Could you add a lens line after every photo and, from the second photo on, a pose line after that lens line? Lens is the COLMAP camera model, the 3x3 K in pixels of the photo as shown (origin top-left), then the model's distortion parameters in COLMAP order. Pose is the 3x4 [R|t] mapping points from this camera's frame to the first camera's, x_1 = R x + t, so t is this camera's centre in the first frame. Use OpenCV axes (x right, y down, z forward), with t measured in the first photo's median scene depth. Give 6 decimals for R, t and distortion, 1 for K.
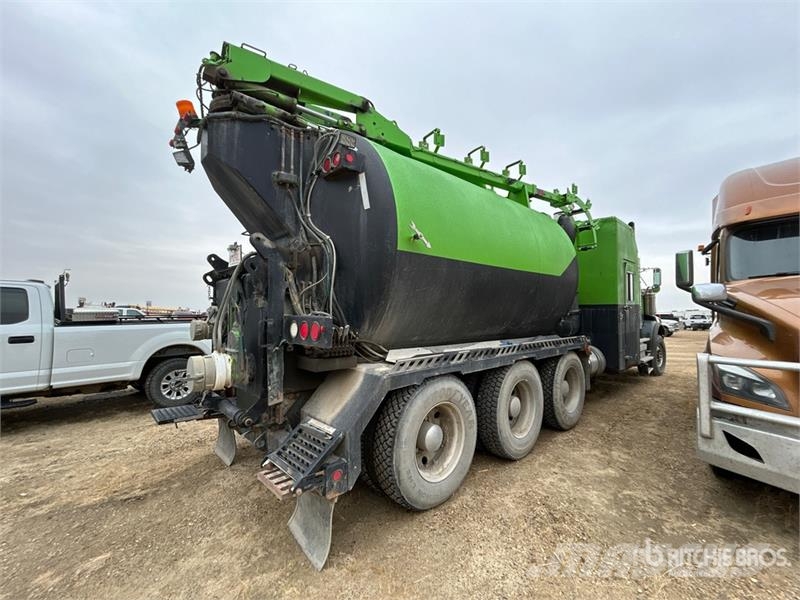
lens RADIAL K [[342.0, 0, 400.0], [0, 342.0, 300.0], [0, 0, 1]] dist [0.000019, -0.000179]
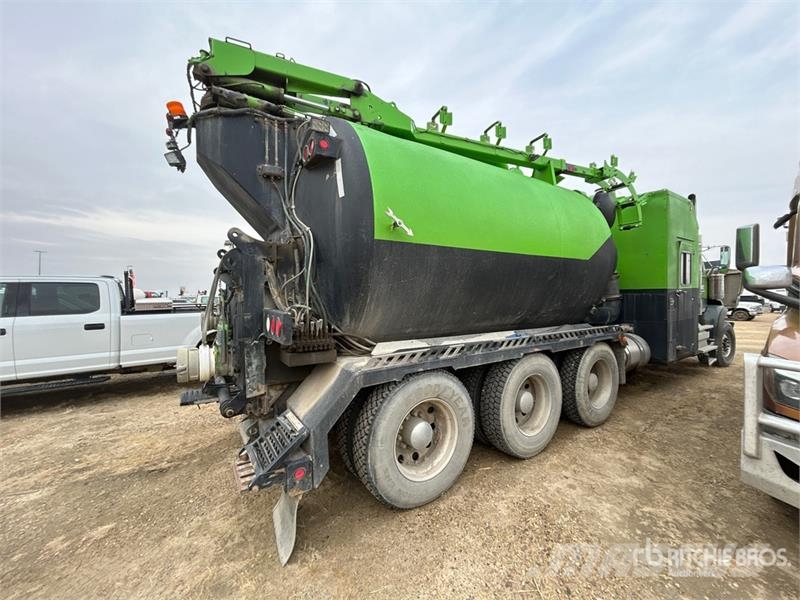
lens RADIAL K [[320.9, 0, 400.0], [0, 320.9, 300.0], [0, 0, 1]] dist [0.001500, -0.000780]
pose [[0.985833, -0.007967, -0.167538, 0.190513], [0.015936, 0.998802, 0.046273, -0.017065], [0.166969, -0.048287, 0.984779, 0.120185]]
